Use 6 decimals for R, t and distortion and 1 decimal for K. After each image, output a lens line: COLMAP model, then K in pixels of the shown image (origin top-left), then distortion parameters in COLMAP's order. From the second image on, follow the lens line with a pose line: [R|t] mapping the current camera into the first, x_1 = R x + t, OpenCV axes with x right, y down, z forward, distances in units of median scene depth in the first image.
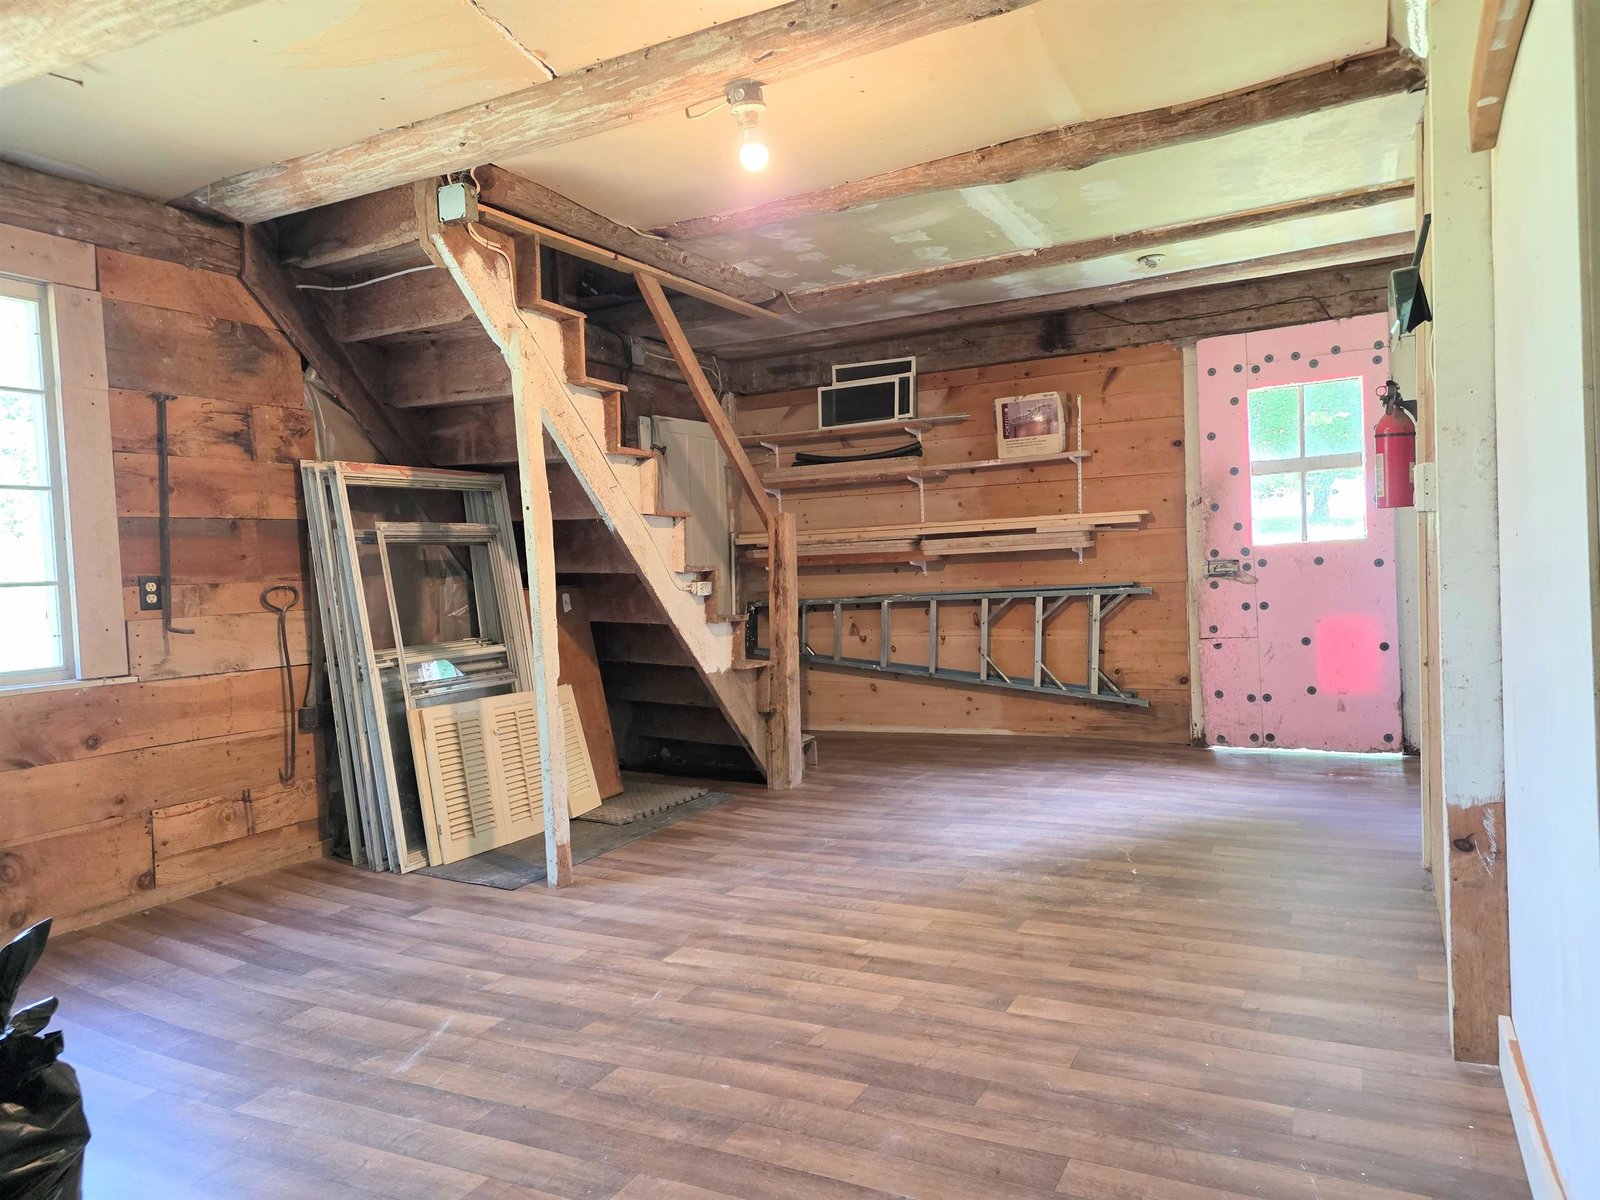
lens RADIAL K [[1072.7, 0, 797.5], [0, 1072.7, 605.3], [0, 0, 1]] dist [0.051094, 0.000750]
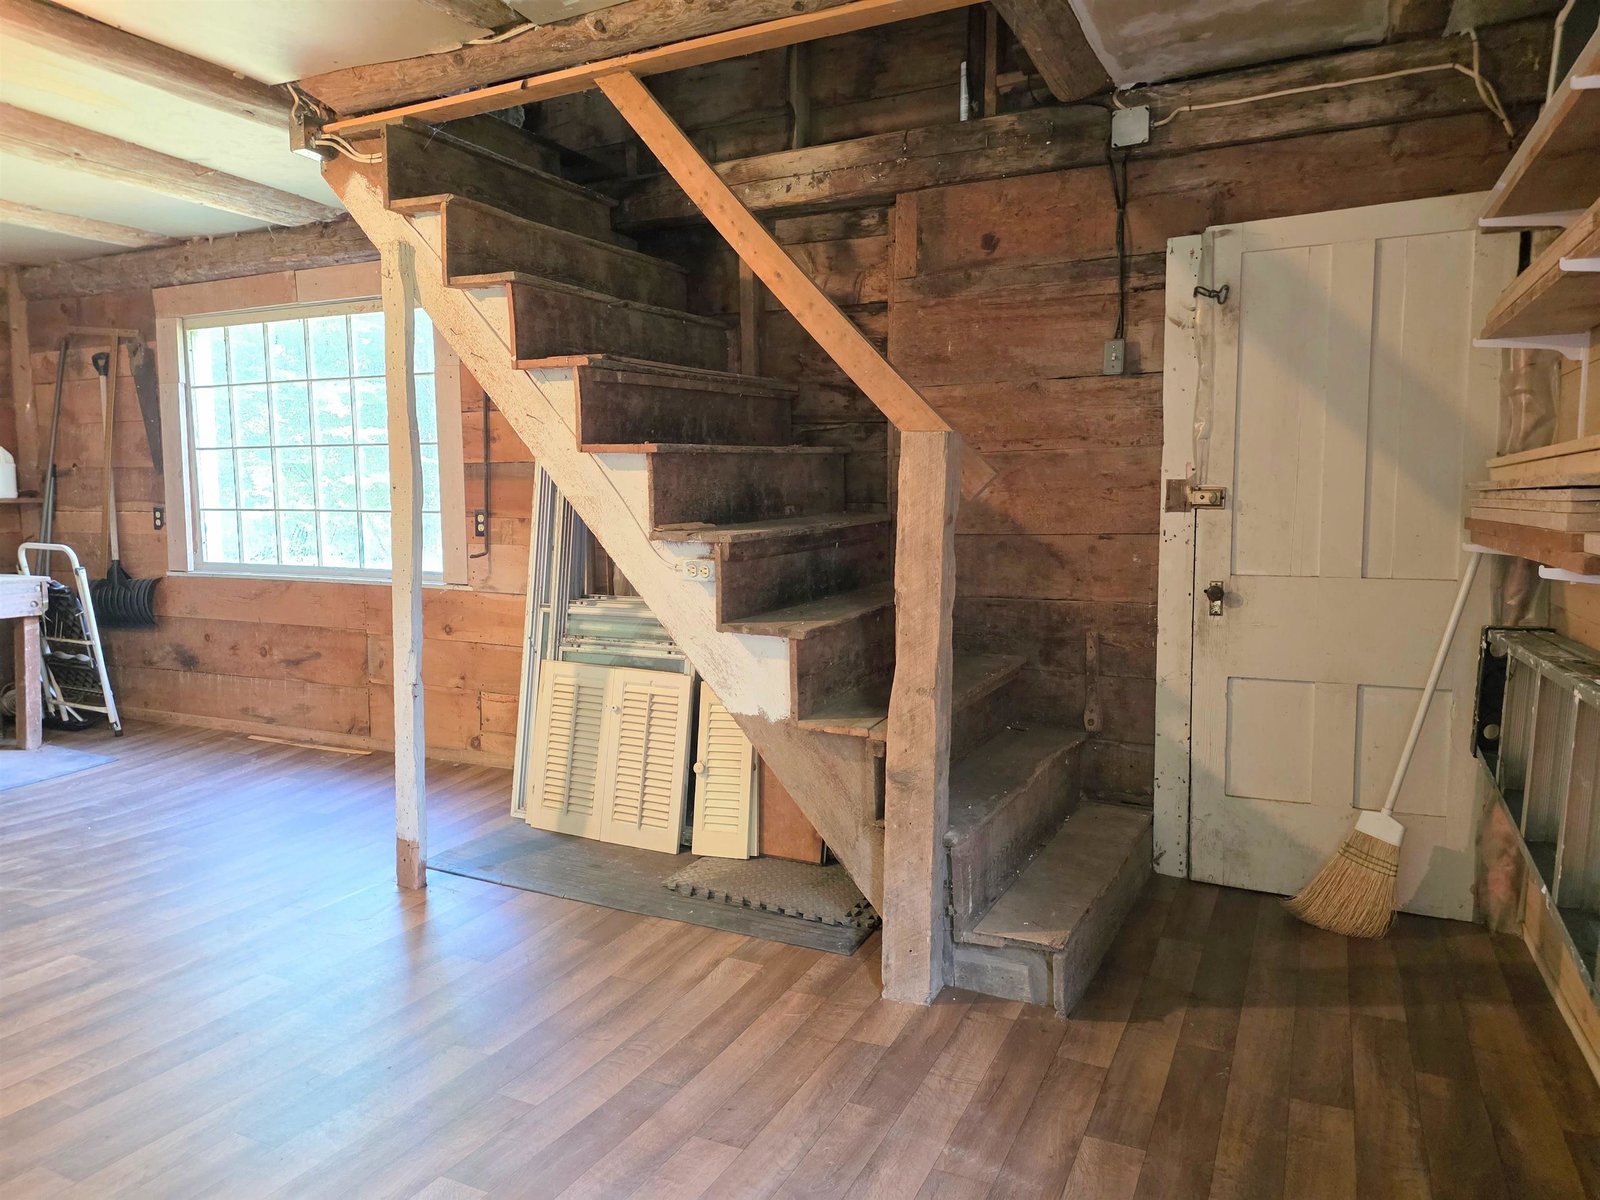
lens RADIAL K [[1072.7, 0, 794.4], [0, 1072.7, 590.3], [0, 0, 1]] dist [0.051094, 0.000750]
pose [[0.006910, 0.126098, -0.991994, 0.653130], [-0.042815, 0.991145, 0.125691, -0.105540], [0.999059, 0.041604, 0.012248, 1.340329]]
